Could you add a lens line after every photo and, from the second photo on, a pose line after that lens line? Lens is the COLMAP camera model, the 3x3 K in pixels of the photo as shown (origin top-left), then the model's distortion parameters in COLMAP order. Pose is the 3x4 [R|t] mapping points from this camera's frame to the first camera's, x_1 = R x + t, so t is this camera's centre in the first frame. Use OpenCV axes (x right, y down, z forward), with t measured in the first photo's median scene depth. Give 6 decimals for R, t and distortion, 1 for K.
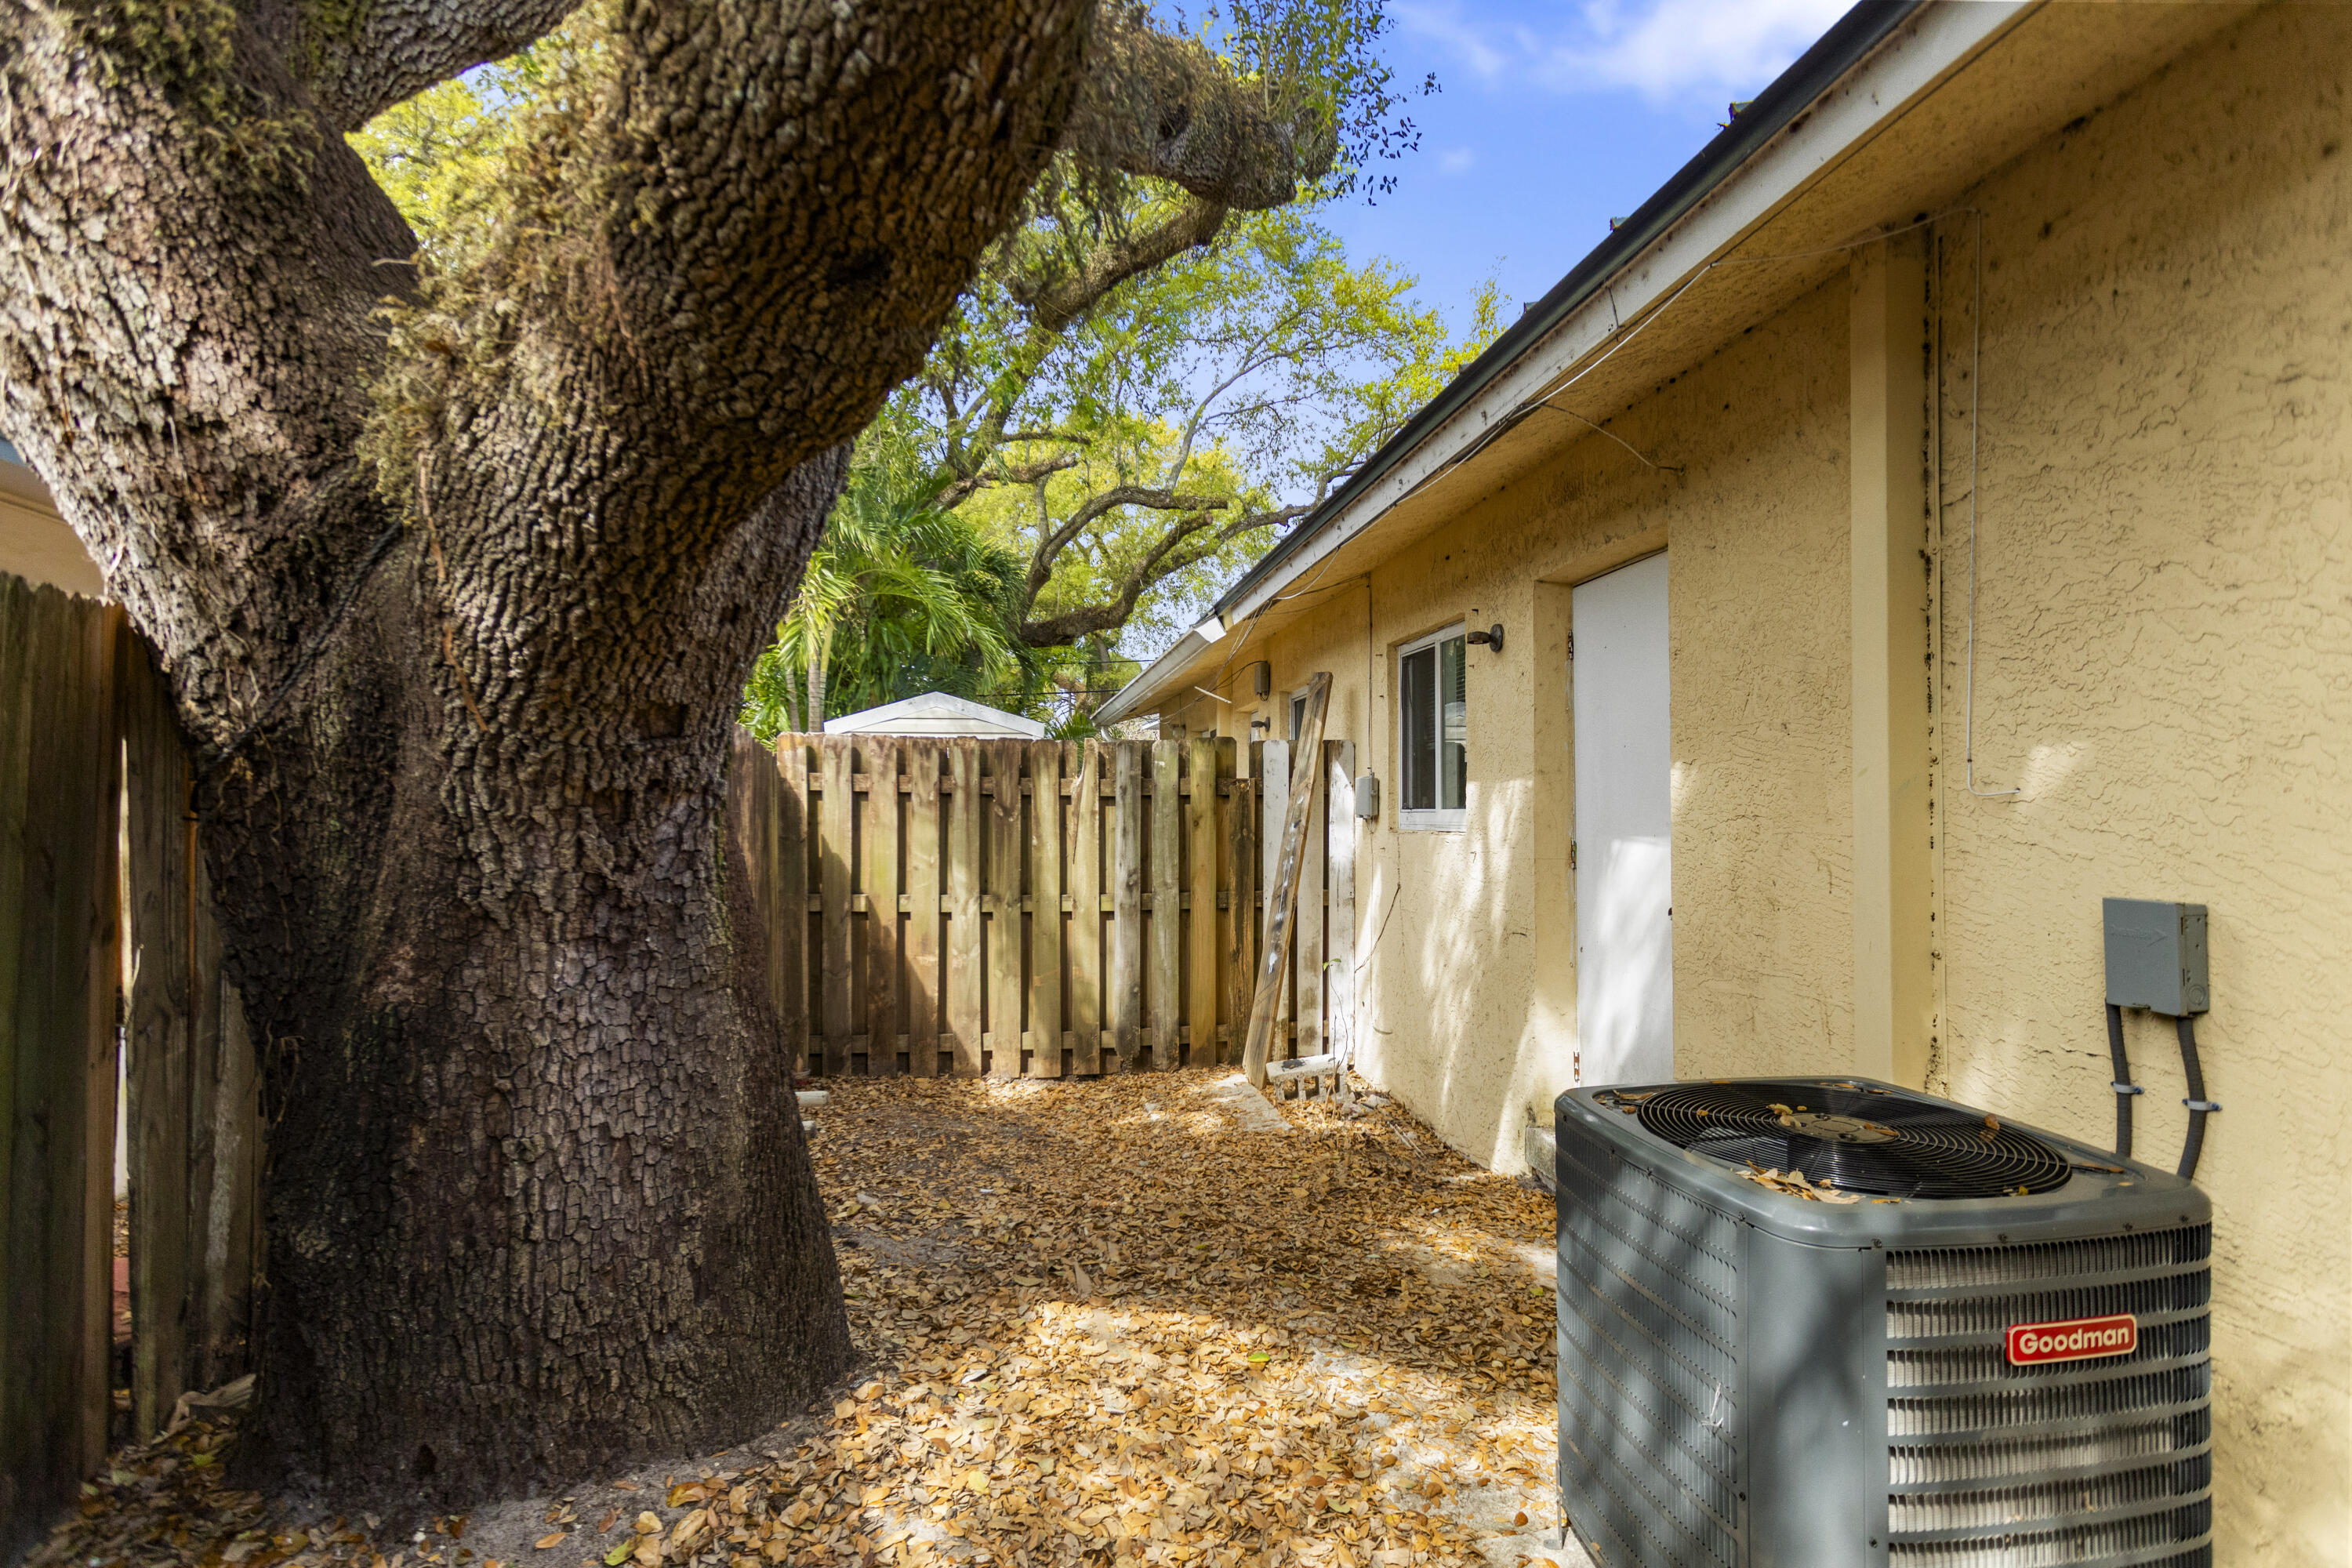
lens RADIAL K [[1113.0, 0, 1179.7], [0, 1113.0, 795.9], [0, 0, 1]] dist [0.000578, 0.002580]
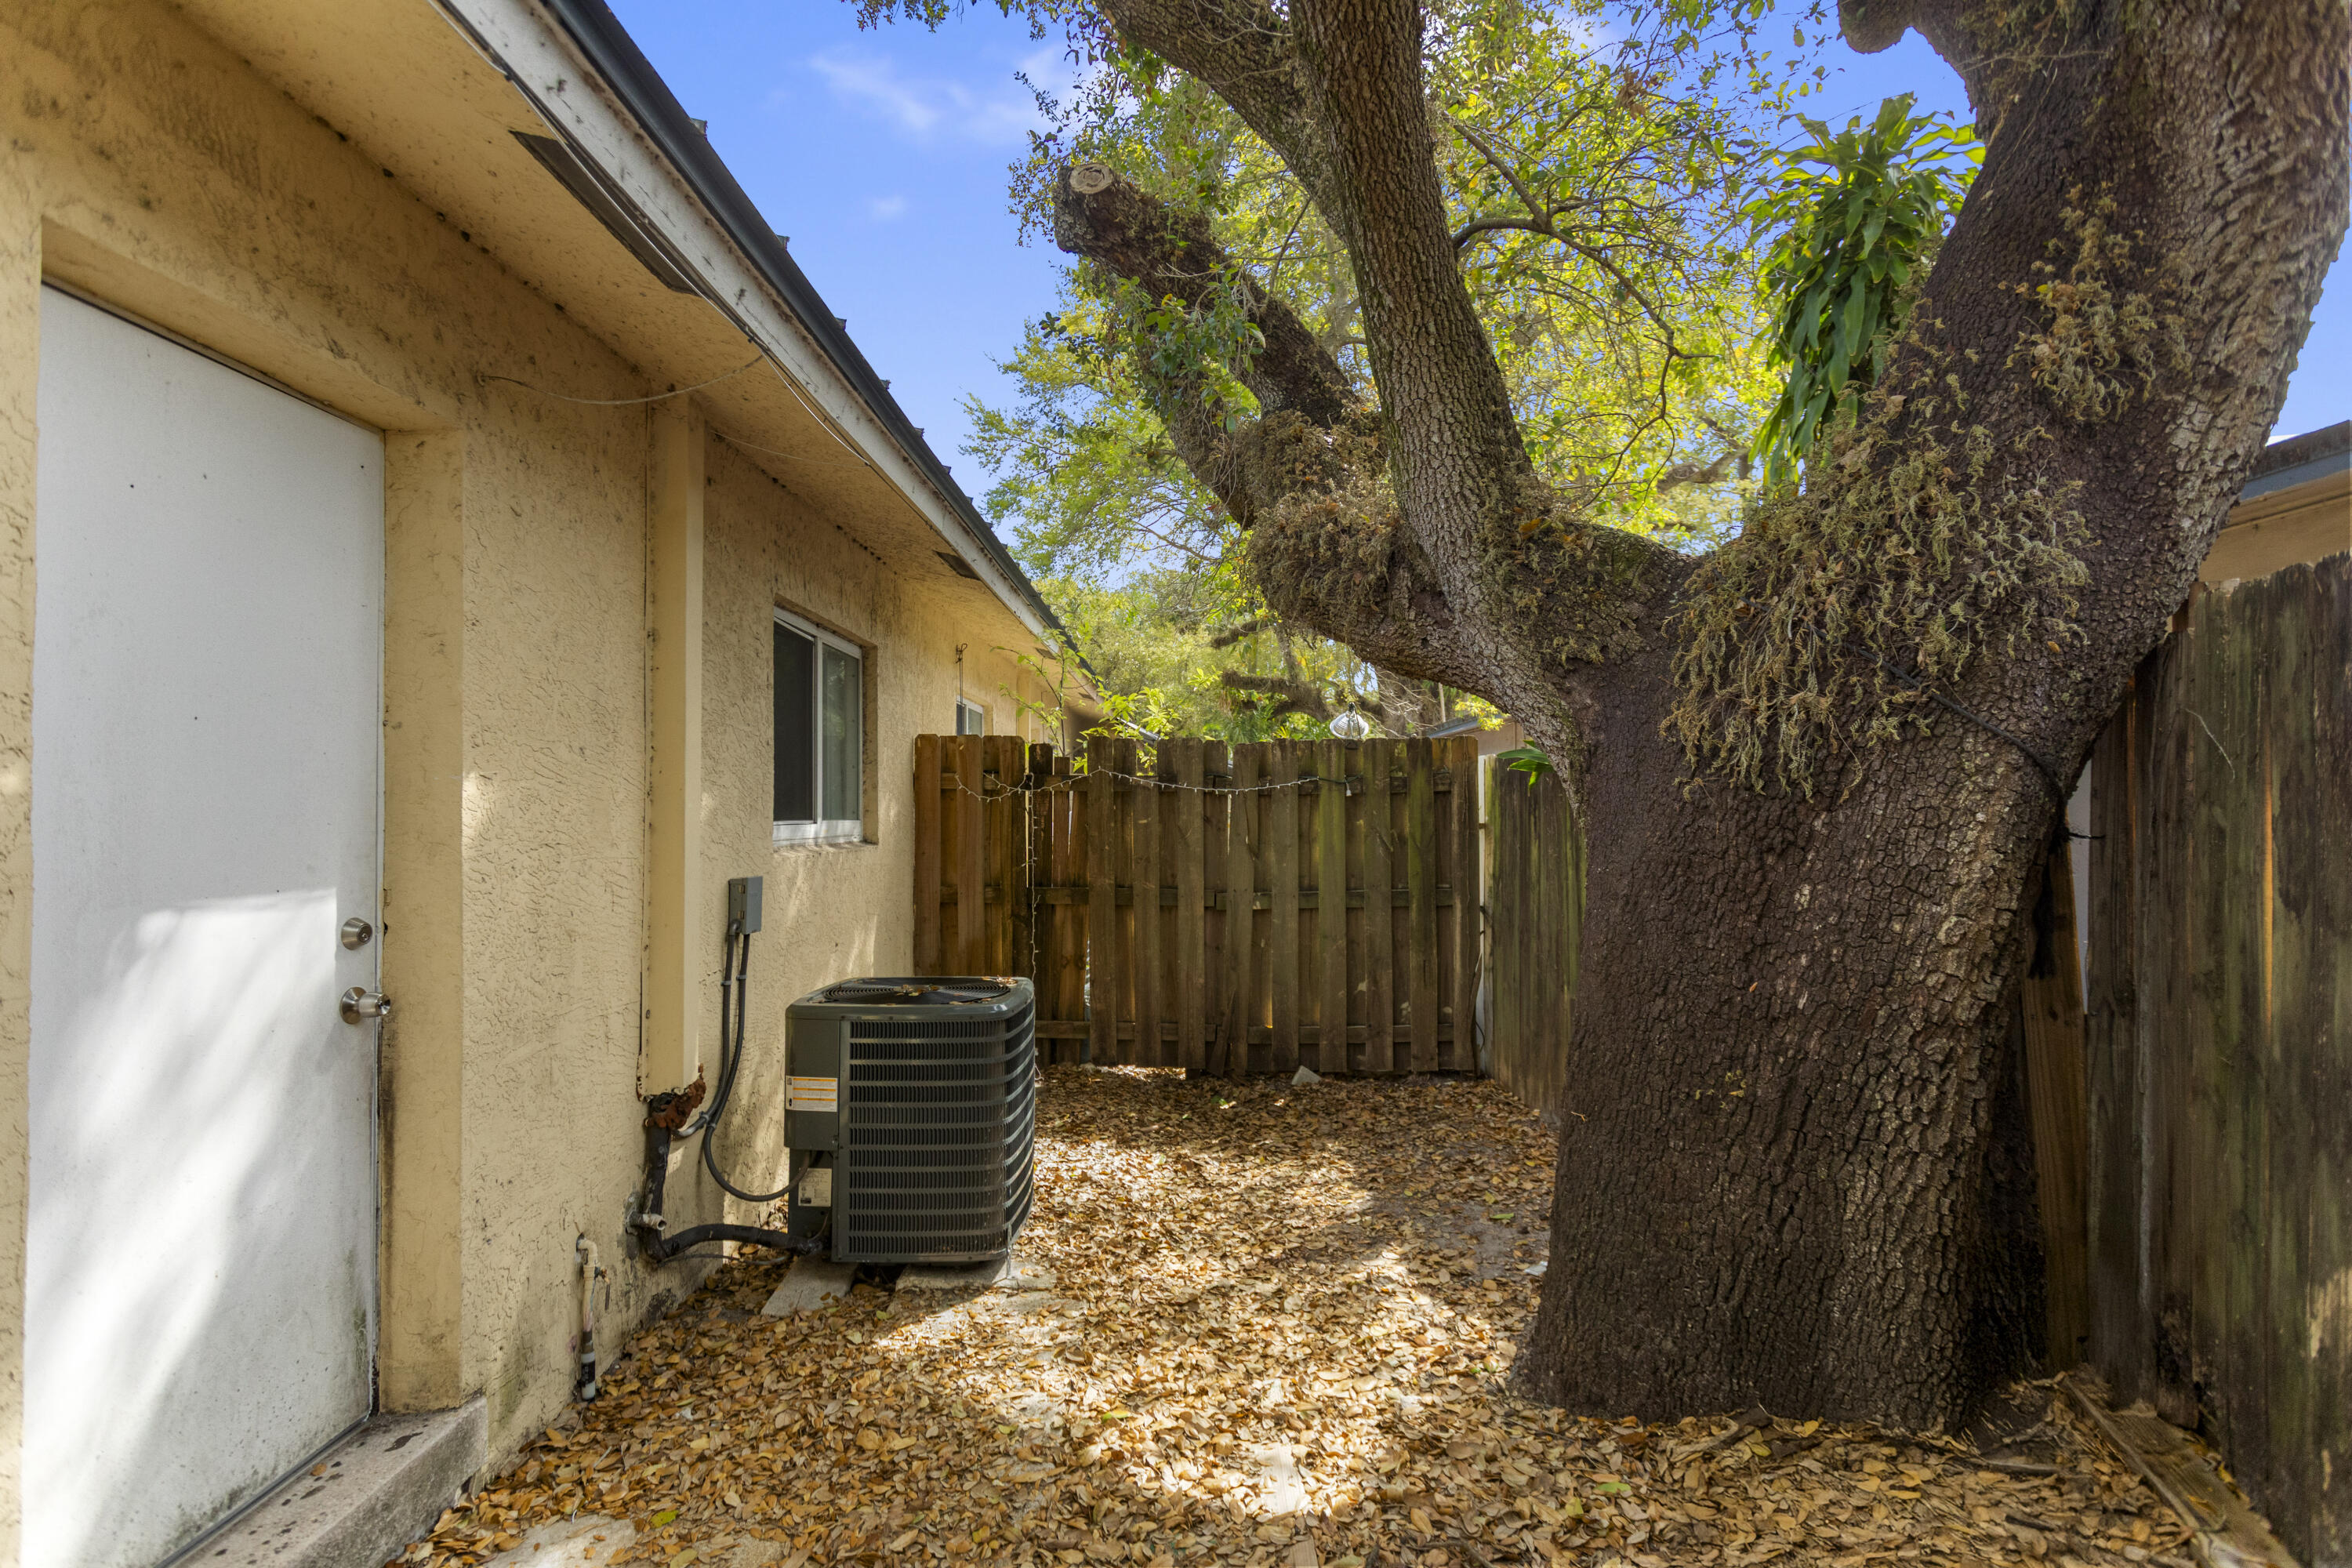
lens RADIAL K [[1113.0, 0, 1180.0], [0, 1113.0, 806.3], [0, 0, 1]] dist [0.000578, 0.002580]
pose [[-0.981648, 0.003535, 0.190668, -0.144193], [-0.000507, 0.999776, -0.021144, 0.006068], [-0.190700, -0.020852, -0.981427, 1.659010]]
